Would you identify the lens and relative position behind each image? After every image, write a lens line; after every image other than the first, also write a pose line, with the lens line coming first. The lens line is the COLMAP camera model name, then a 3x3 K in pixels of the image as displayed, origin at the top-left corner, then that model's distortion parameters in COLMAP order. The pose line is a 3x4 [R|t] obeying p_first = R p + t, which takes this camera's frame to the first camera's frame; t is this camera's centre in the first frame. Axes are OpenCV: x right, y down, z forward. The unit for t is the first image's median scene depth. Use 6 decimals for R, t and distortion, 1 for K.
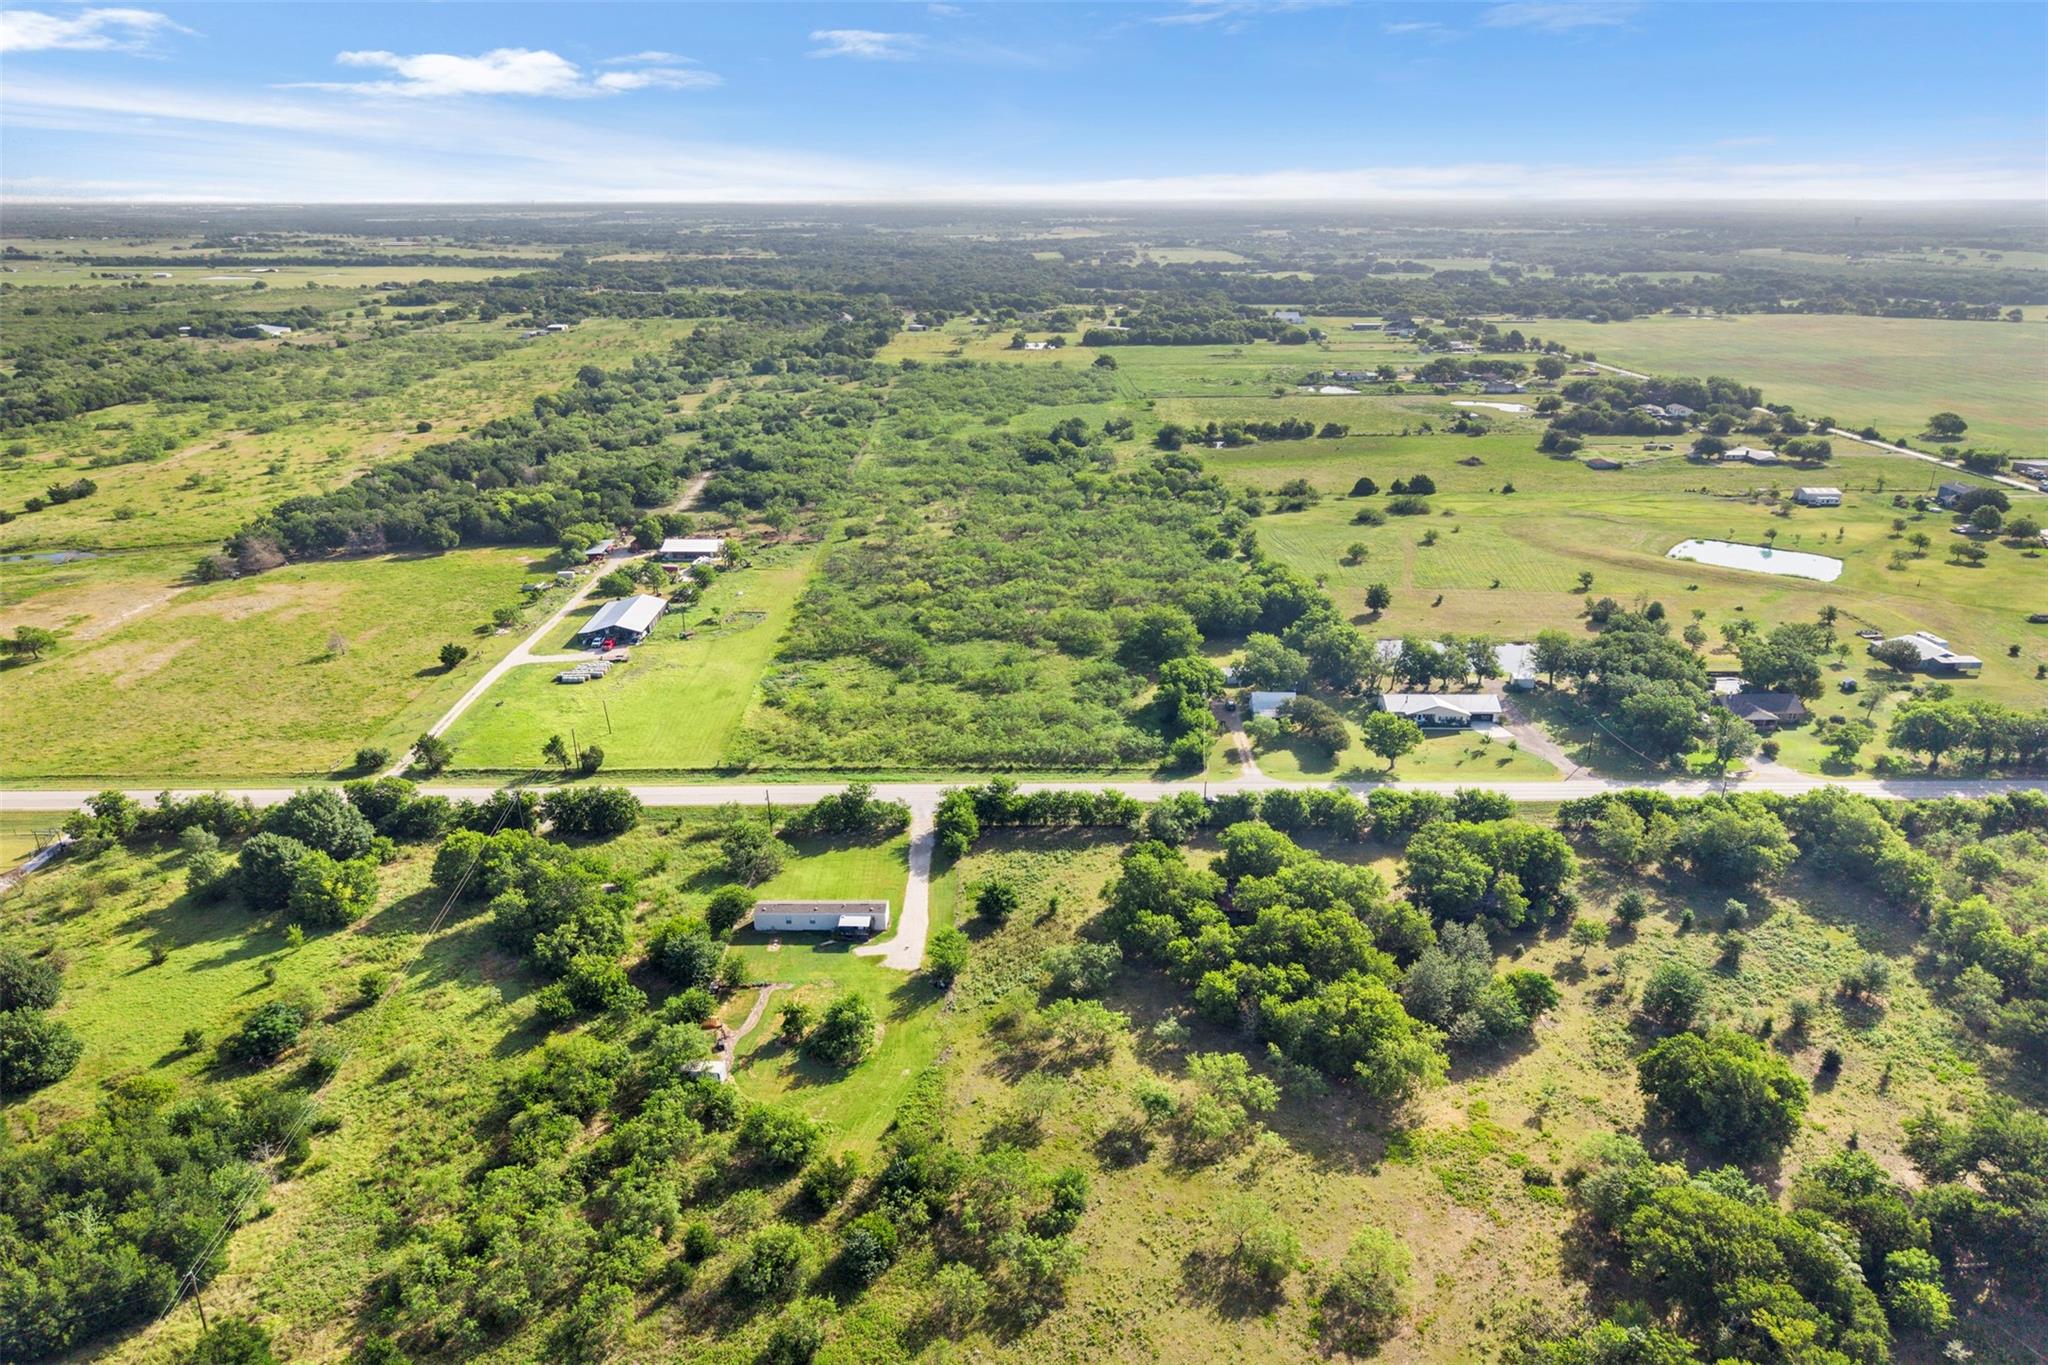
lens RADIAL K [[1416.6, 0, 1026.2], [0, 1416.6, 680.6], [0, 0, 1]] dist [0.012832, -0.016933]
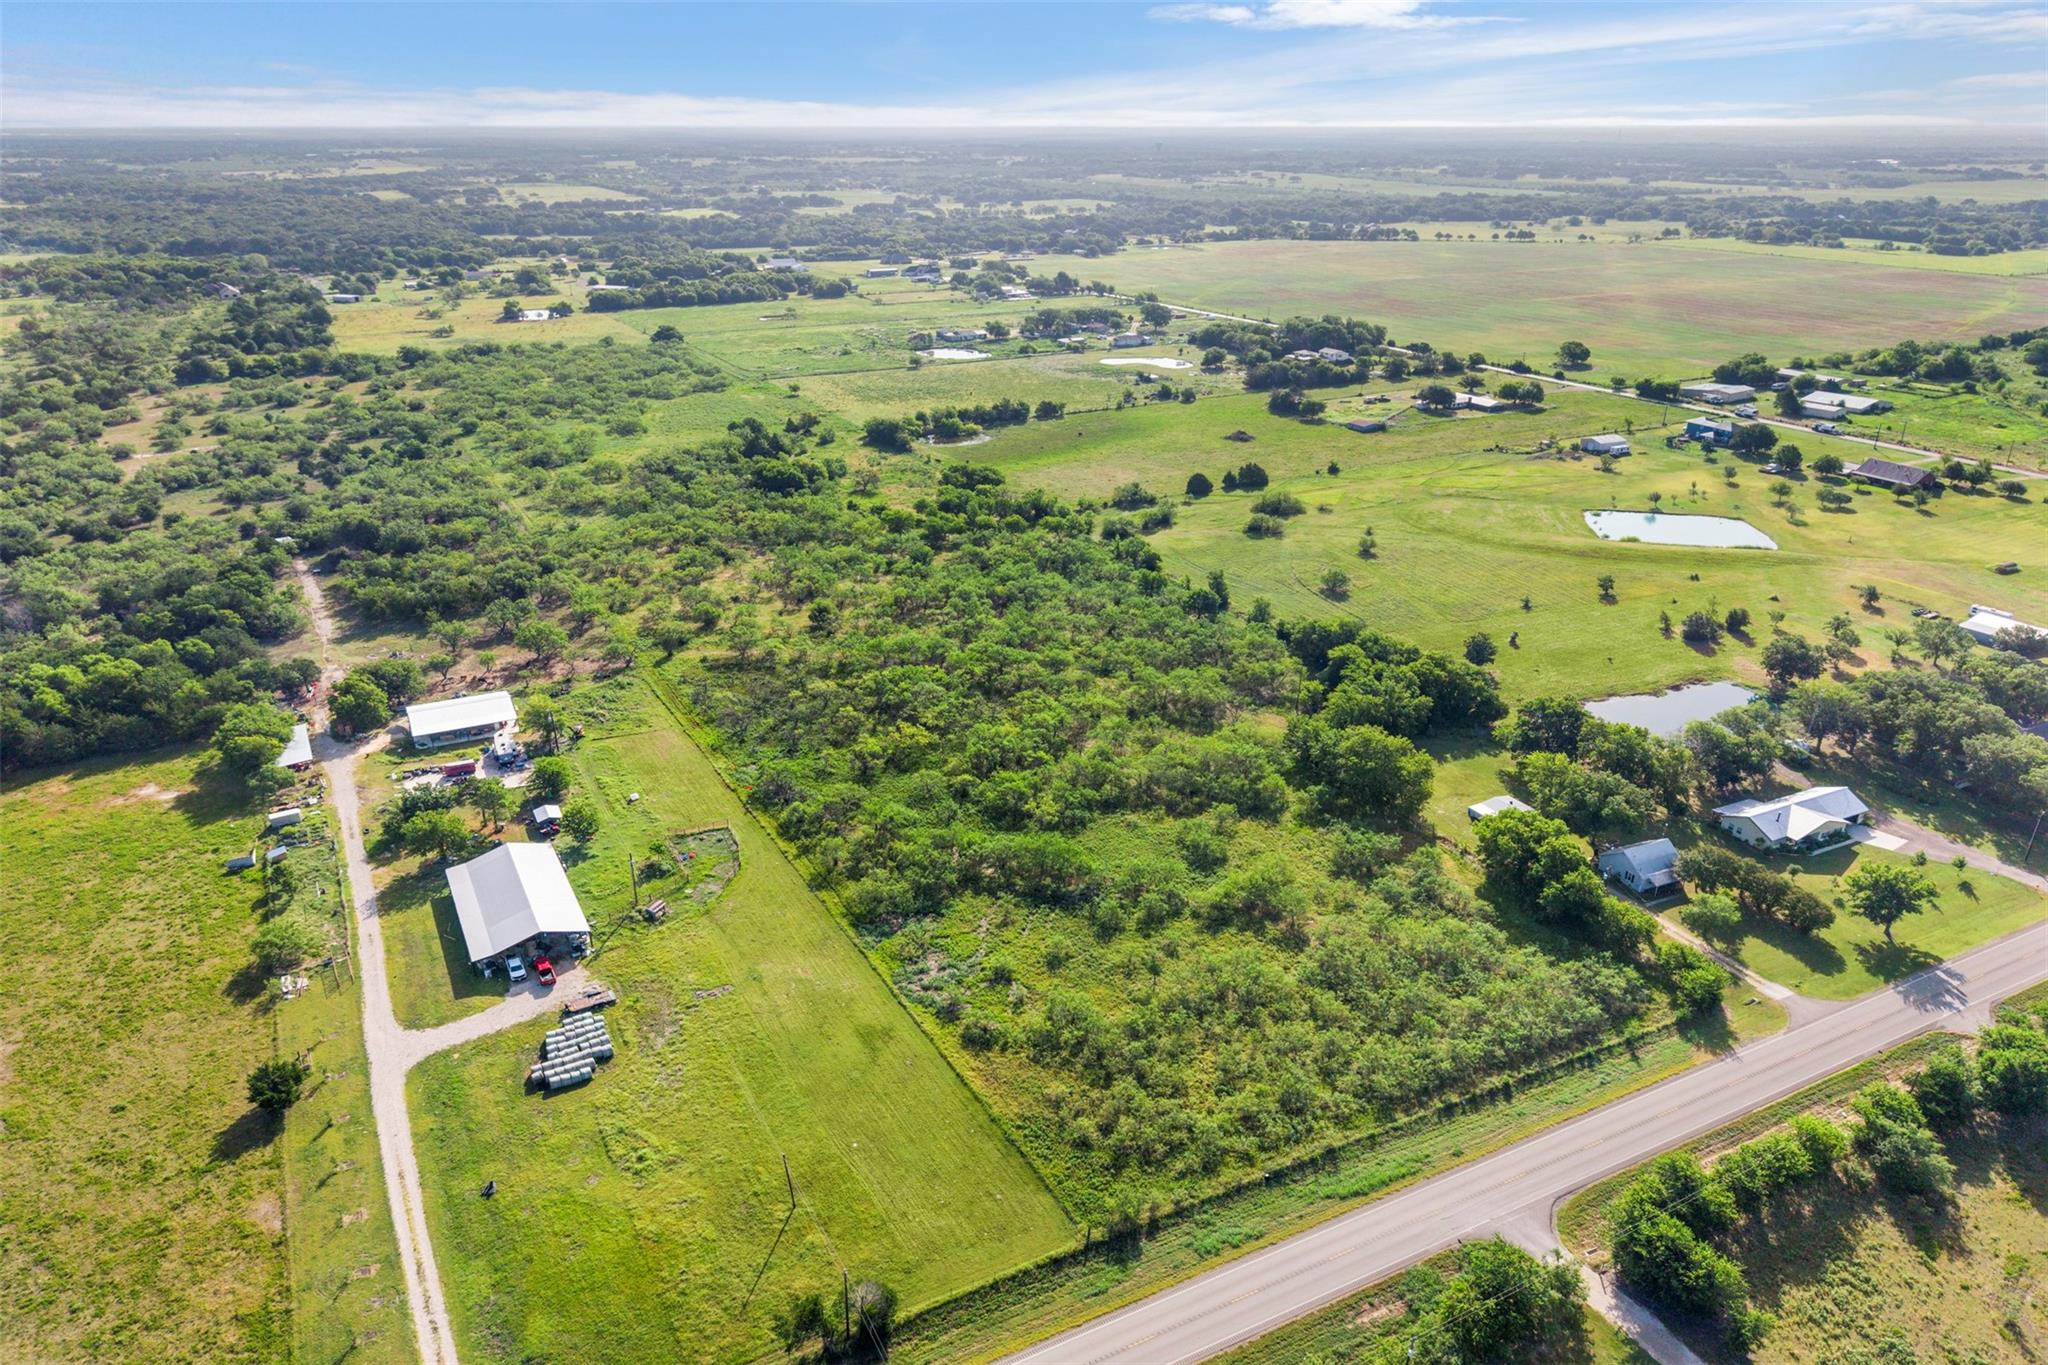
lens RADIAL K [[1416.6, 0, 1018.0], [0, 1416.6, 681.0], [0, 0, 1]] dist [0.012832, -0.016933]
pose [[0.892624, -0.166598, 0.418889, -0.328312], [0.147412, 0.985993, 0.078017, -0.146517], [-0.426019, -0.007891, 0.904680, 0.402918]]
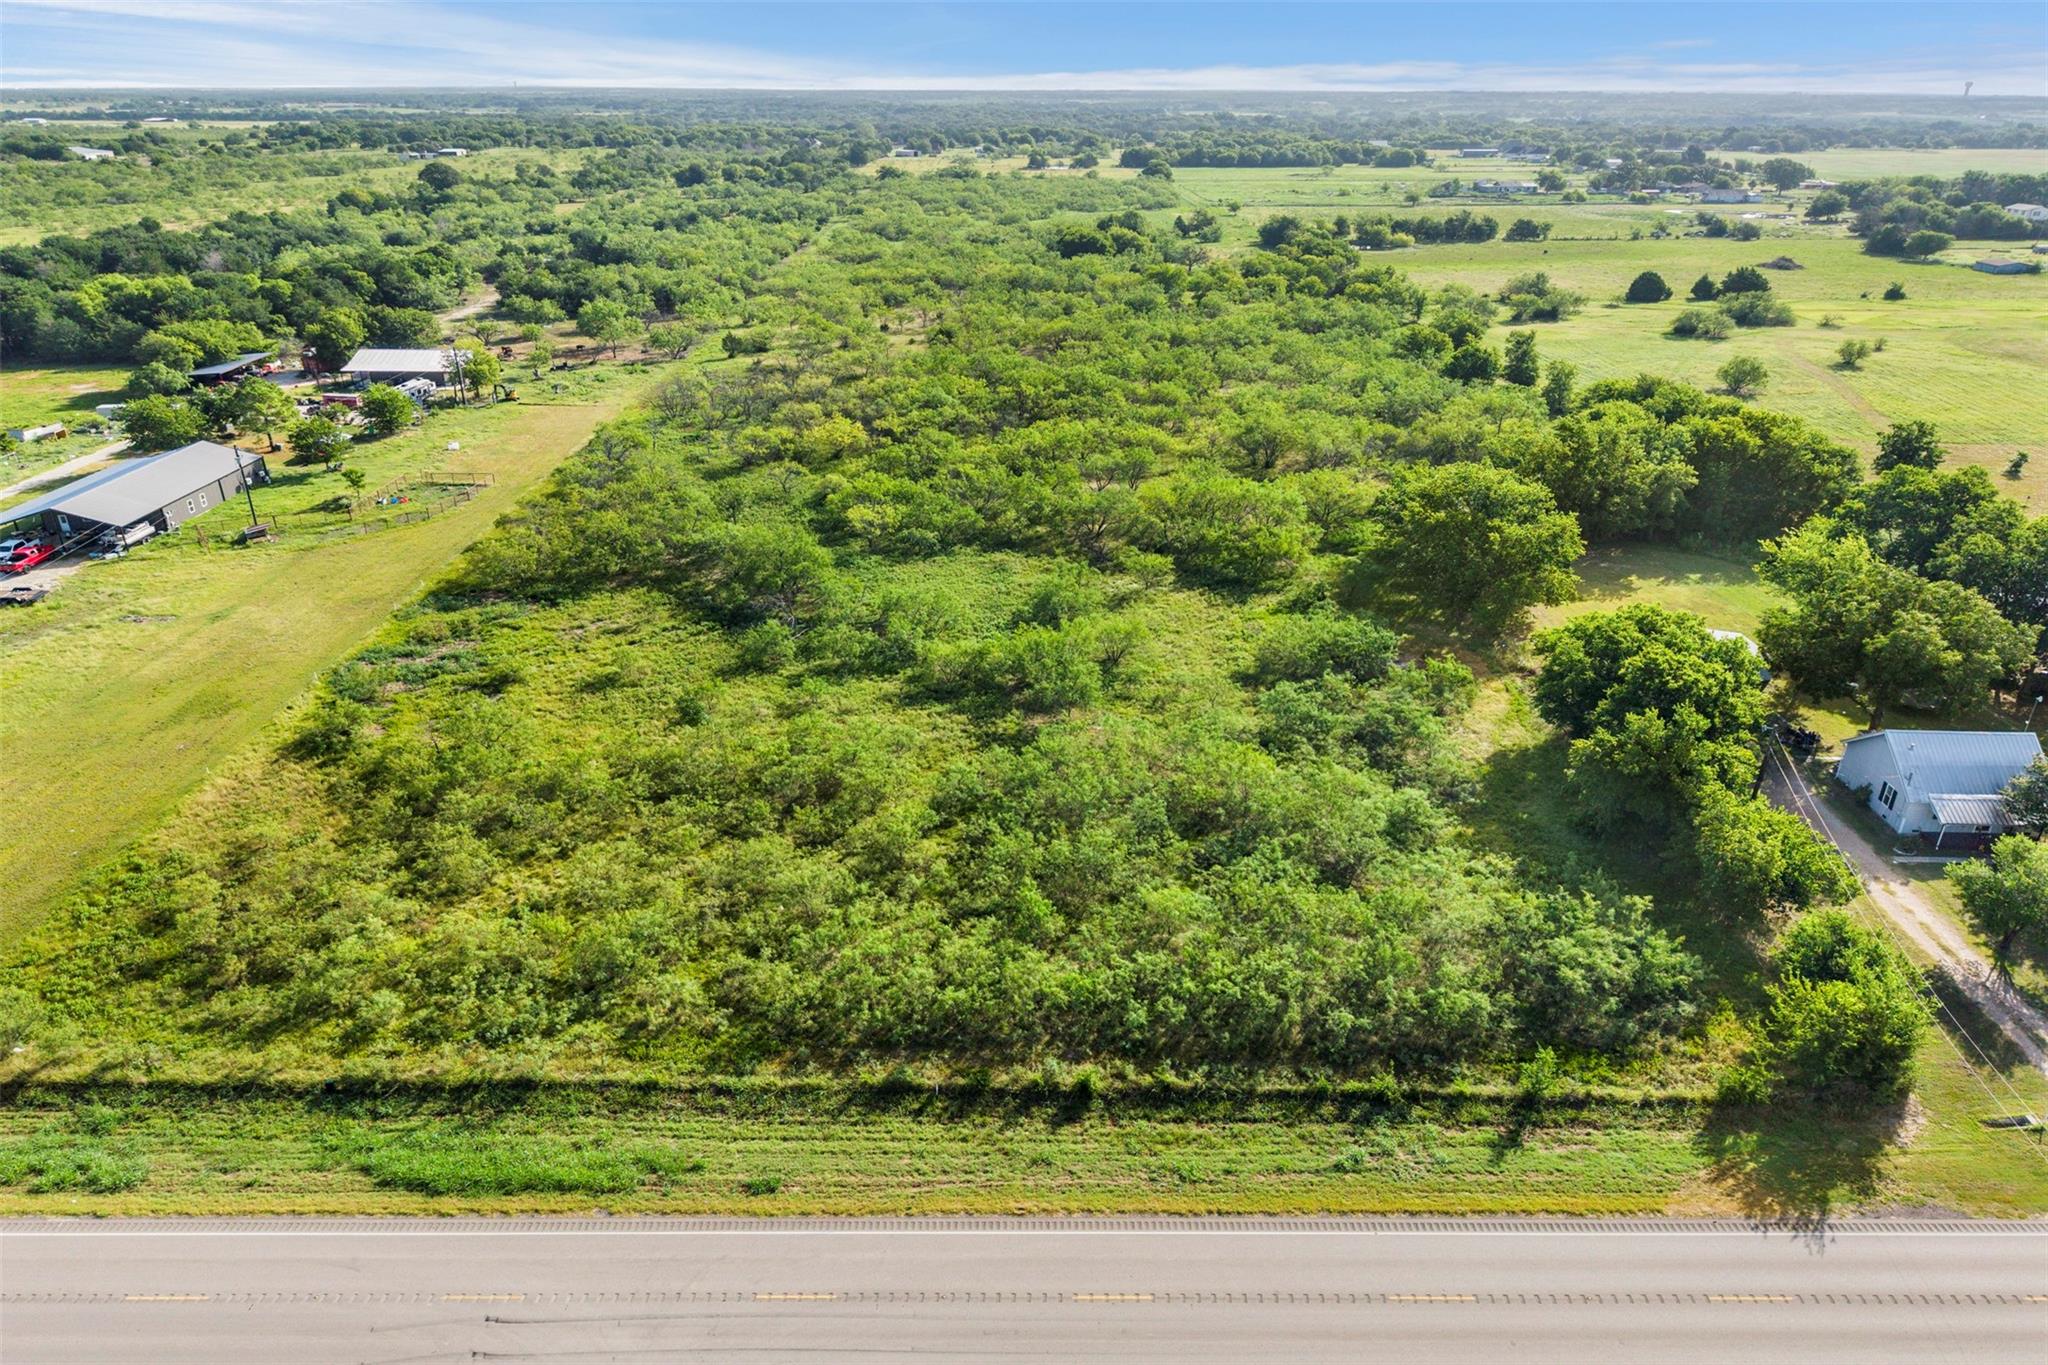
lens RADIAL K [[1416.6, 0, 1017.3], [0, 1416.6, 696.8], [0, 0, 1]] dist [0.012832, -0.016933]
pose [[0.999916, 0.005915, -0.011528, -0.014702], [-0.005059, 0.997328, 0.072873, -0.016382], [0.011928, -0.072809, 0.997275, 0.582684]]
